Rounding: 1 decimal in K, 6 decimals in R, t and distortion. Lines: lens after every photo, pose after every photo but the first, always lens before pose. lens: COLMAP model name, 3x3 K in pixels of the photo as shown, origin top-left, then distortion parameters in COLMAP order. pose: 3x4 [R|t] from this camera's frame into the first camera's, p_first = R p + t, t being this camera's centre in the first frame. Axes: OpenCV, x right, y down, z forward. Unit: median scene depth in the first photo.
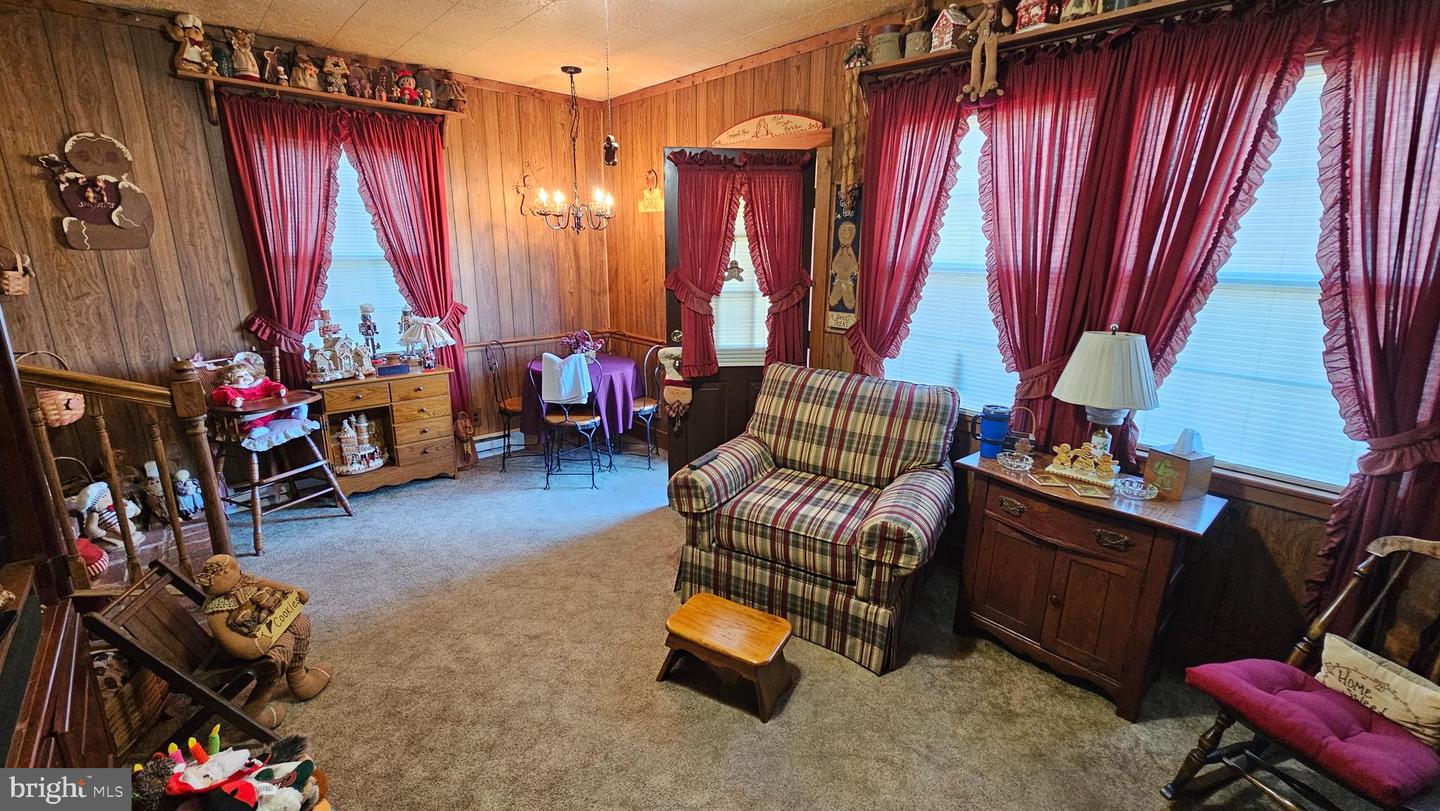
lens RADIAL K [[589.2, 0, 725.0], [0, 589.2, 387.8], [0, 0, 1]] dist [-0.001824, 0.000024]
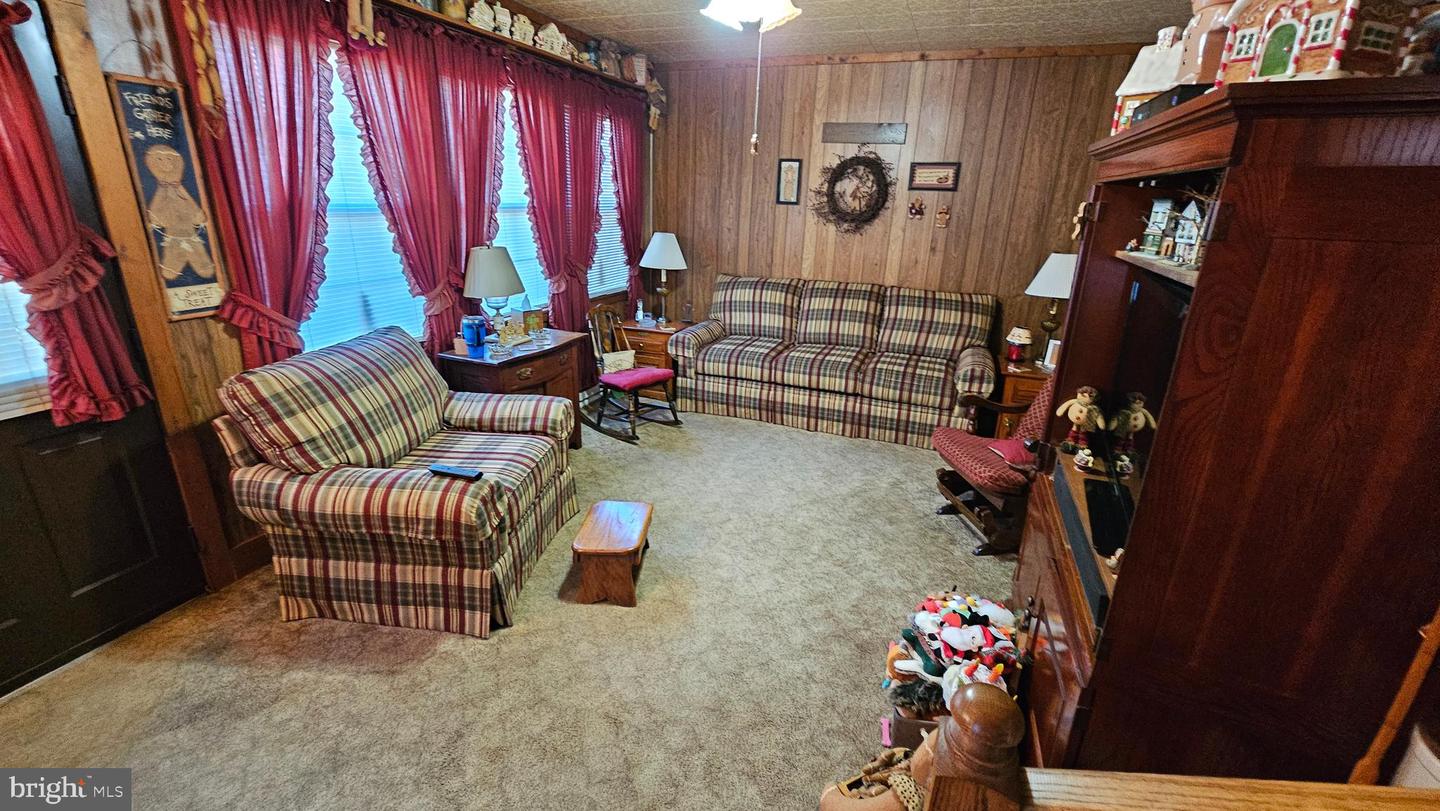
lens RADIAL K [[589.2, 0, 725.0], [0, 589.2, 387.8], [0, 0, 1]] dist [-0.001824, 0.000024]
pose [[-0.421655, -0.317881, 0.849211, -0.709526], [0.183187, 0.887363, 0.423119, -0.211615], [-0.888059, 0.333975, -0.315930, 0.765417]]
